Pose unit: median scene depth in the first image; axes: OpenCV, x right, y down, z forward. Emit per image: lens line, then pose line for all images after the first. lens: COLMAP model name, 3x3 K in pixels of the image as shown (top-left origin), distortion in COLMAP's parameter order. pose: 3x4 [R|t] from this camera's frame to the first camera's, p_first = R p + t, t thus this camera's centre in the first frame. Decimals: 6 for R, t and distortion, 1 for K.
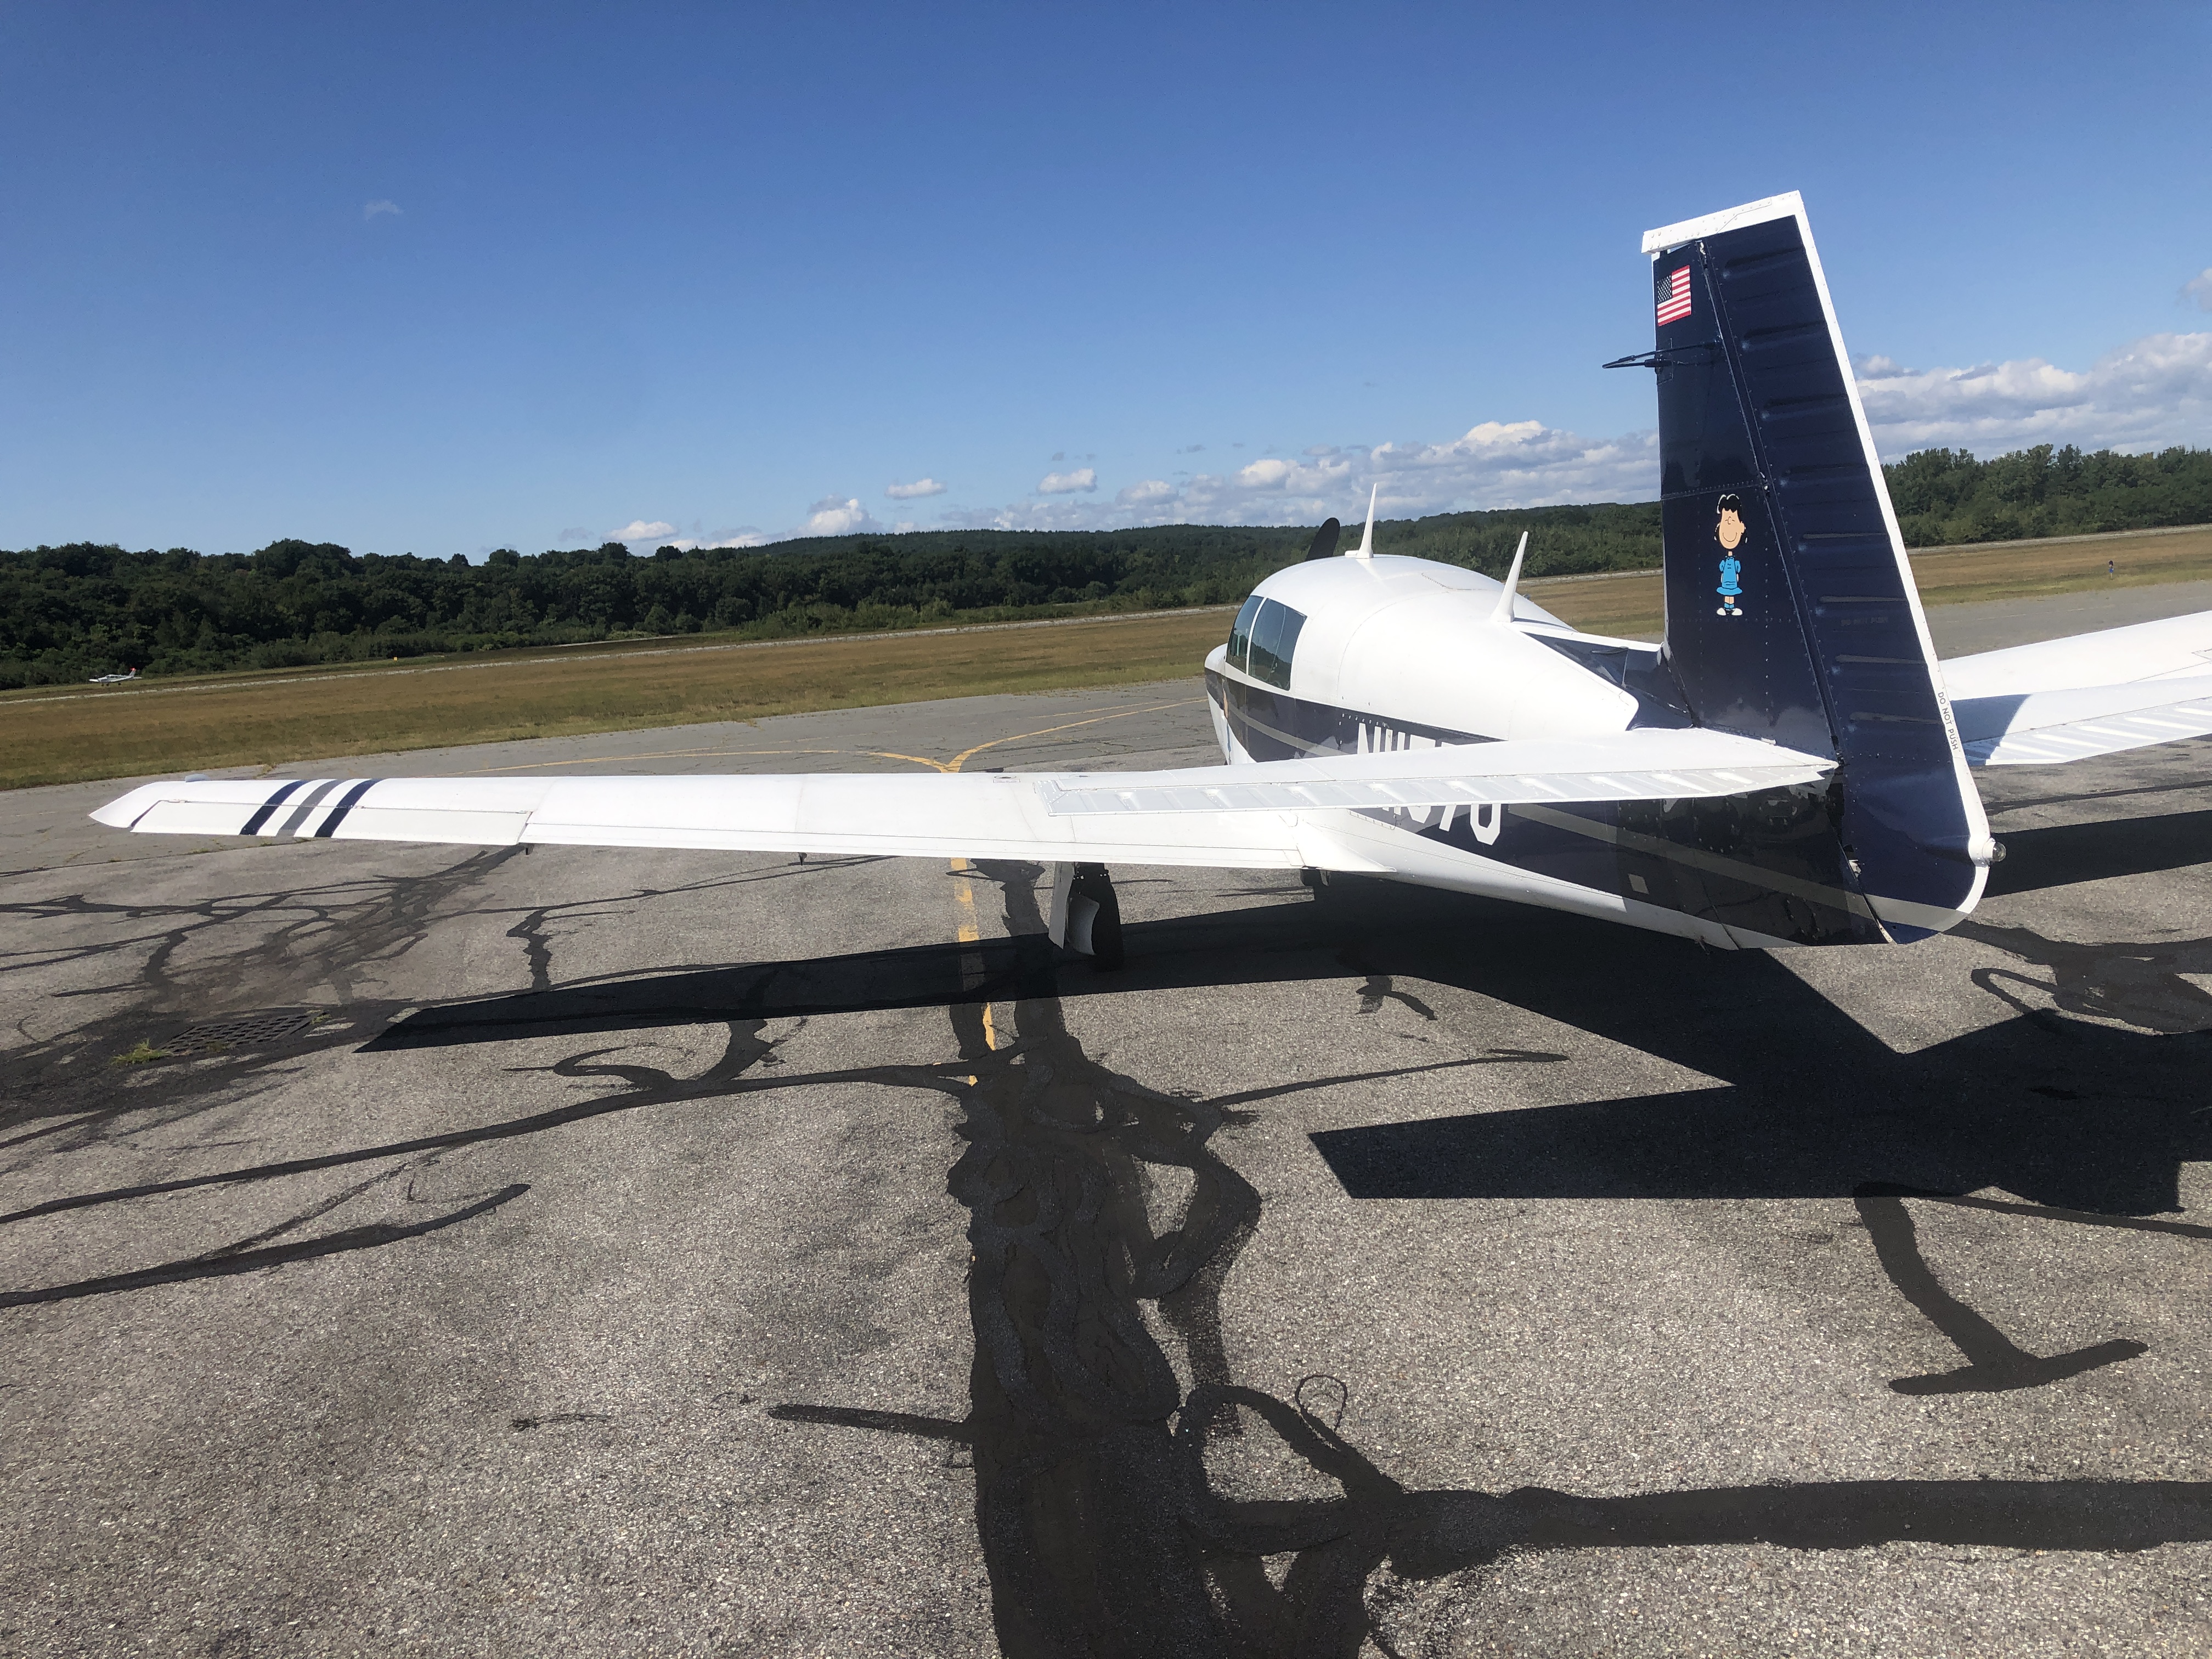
lens RADIAL K [[1835.5, 0, 1108.0], [0, 1835.5, 820.6], [0, 0, 1]] dist [0.037519, -0.055402]
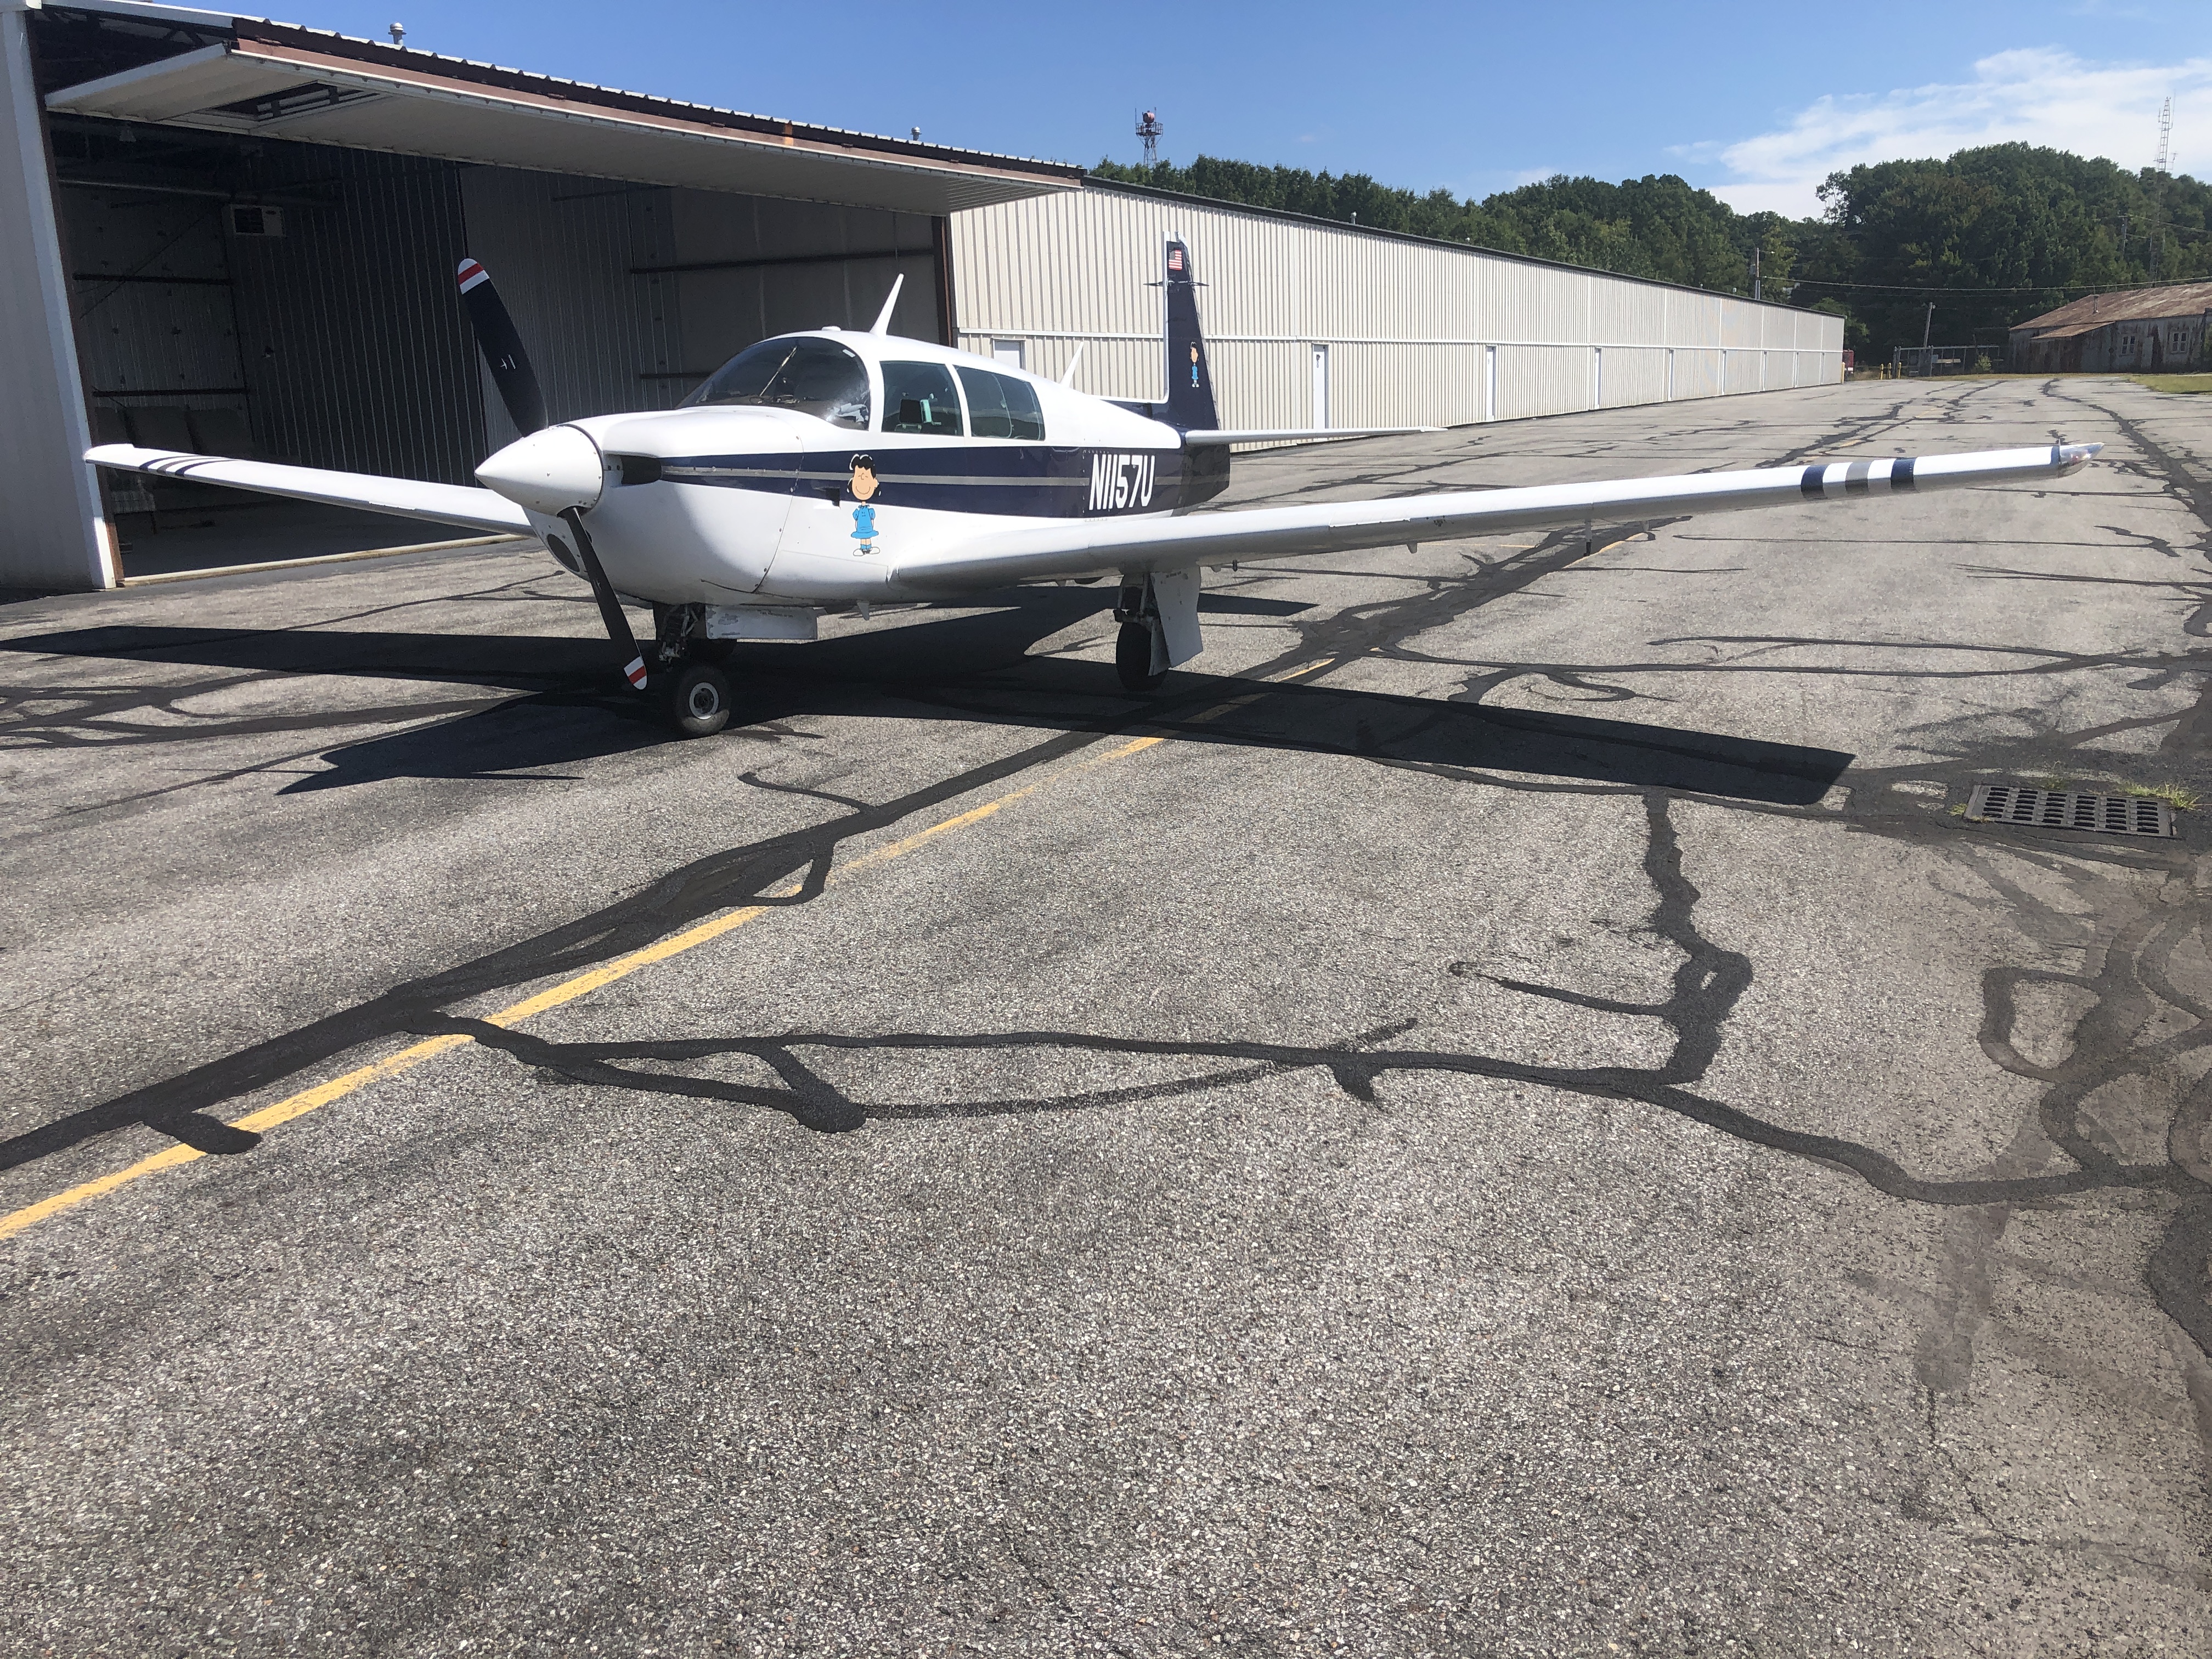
lens RADIAL K [[1835.5, 0, 1119.2], [0, 1835.5, 836.7], [0, 0, 1]] dist [0.037519, -0.055402]
pose [[-0.845953, -0.027962, 0.532524, -0.570617], [0.149924, 0.945873, 0.287832, -0.153145], [-0.511749, 0.323331, -0.795971, 1.869078]]
